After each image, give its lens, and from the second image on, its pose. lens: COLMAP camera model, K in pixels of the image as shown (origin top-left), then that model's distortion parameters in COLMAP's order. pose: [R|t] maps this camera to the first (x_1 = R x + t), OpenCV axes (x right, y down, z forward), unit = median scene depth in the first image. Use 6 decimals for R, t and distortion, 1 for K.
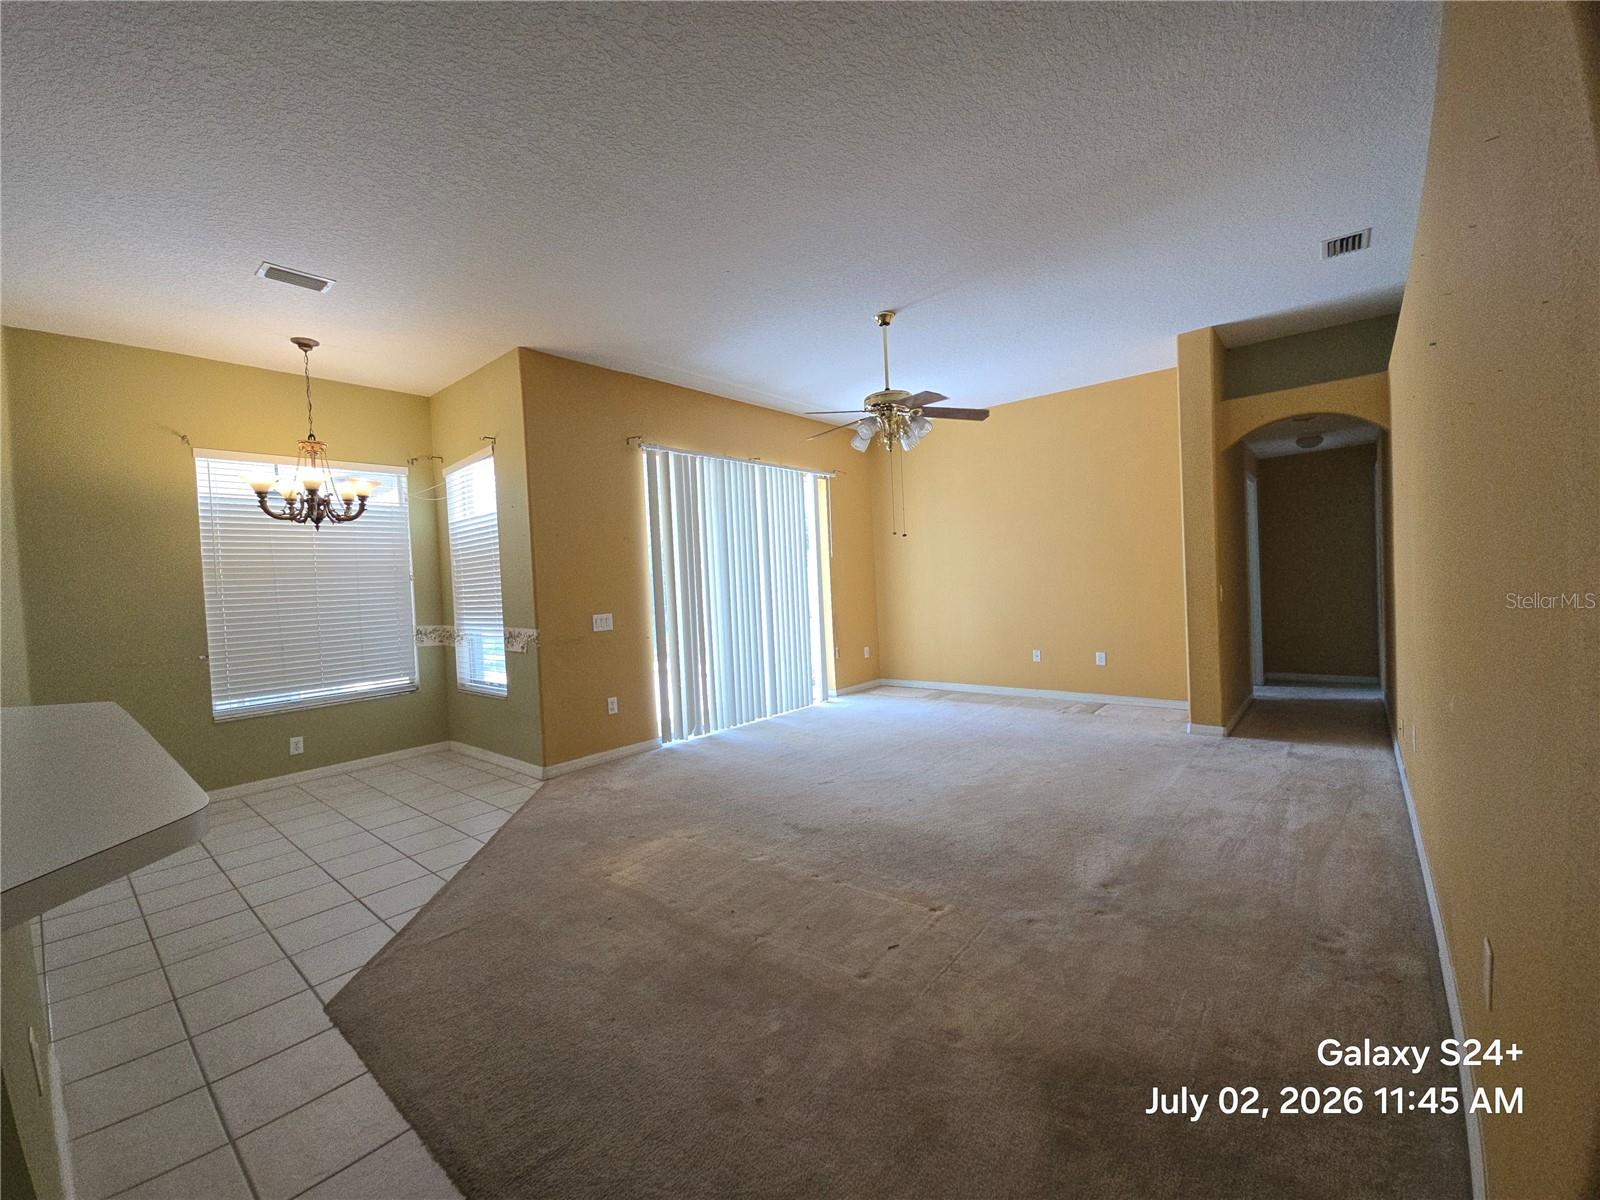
lens RADIAL K [[649.9, 0, 793.3], [0, 649.9, 600.5], [0, 0, 1]] dist [0.006060, -0.005622]
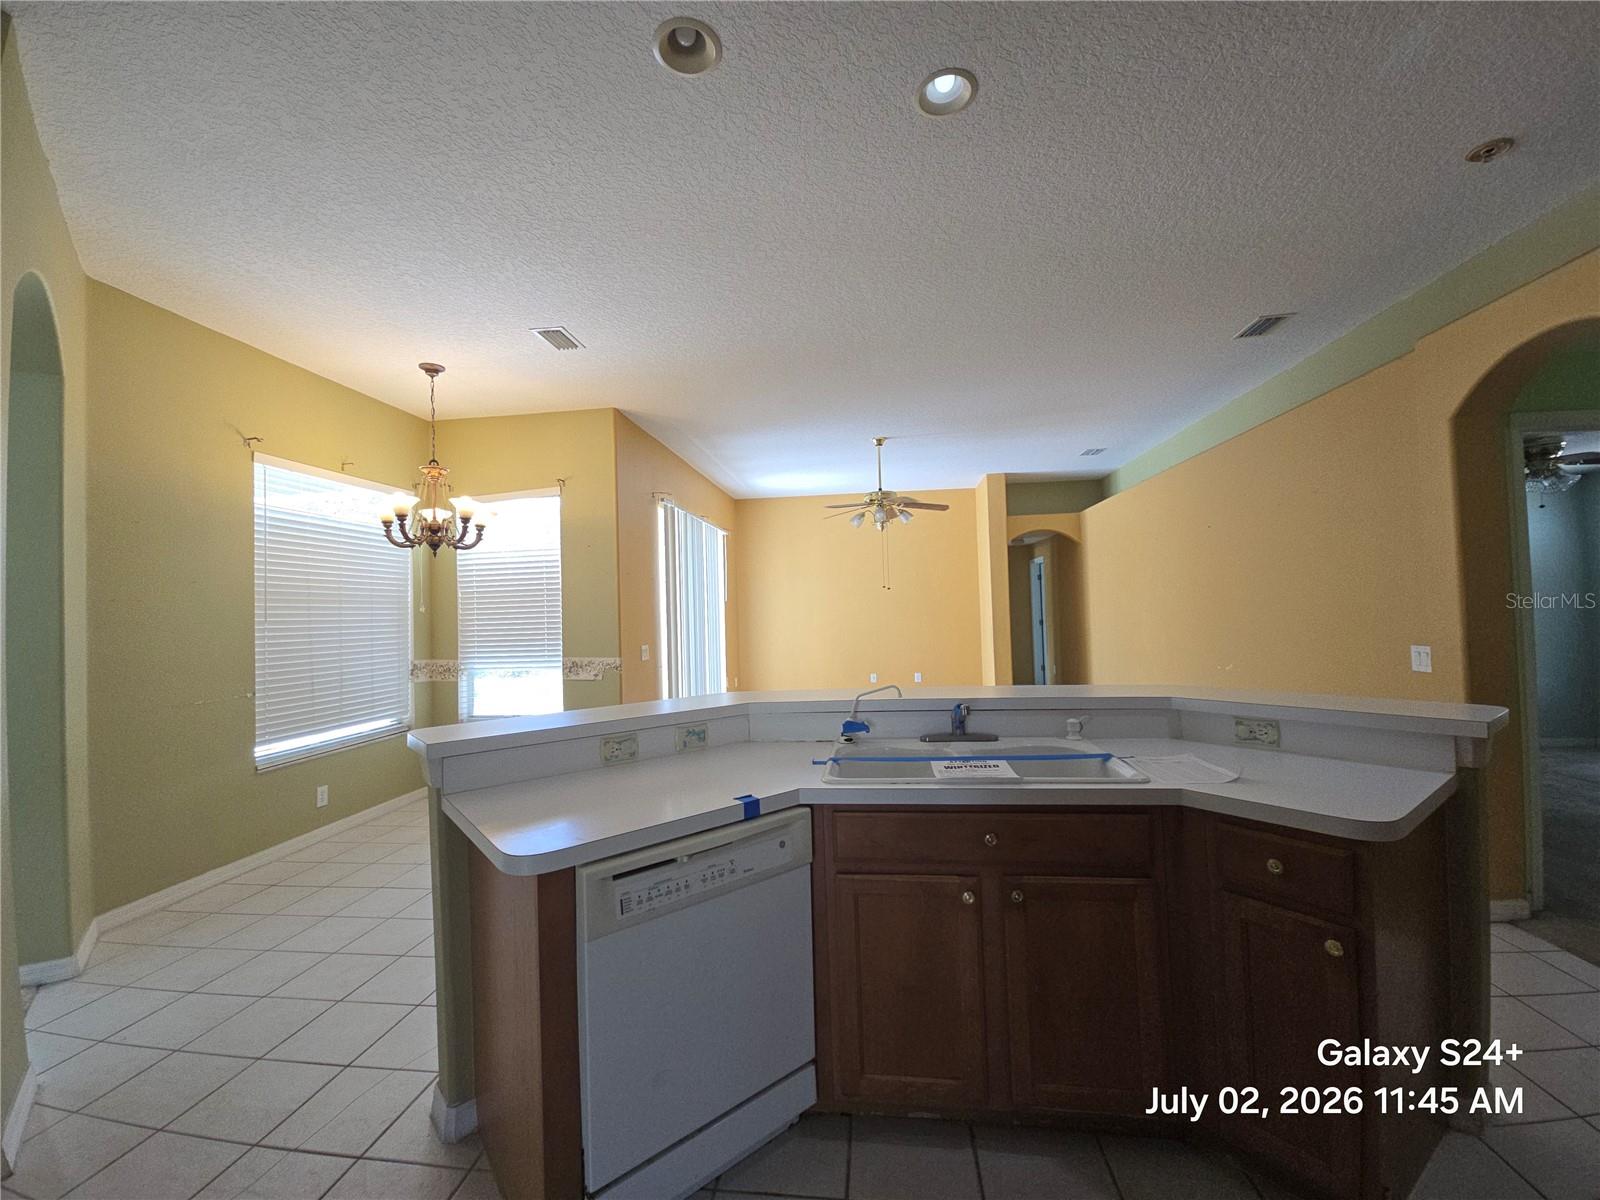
lens RADIAL K [[649.9, 0, 793.3], [0, 649.9, 600.5], [0, 0, 1]] dist [0.006060, -0.005622]
pose [[0.841291, 0.033730, 0.539528, -0.722331], [0.006675, 0.997327, -0.072758, 0.029061], [-0.540541, 0.064812, 0.838818, -0.095580]]
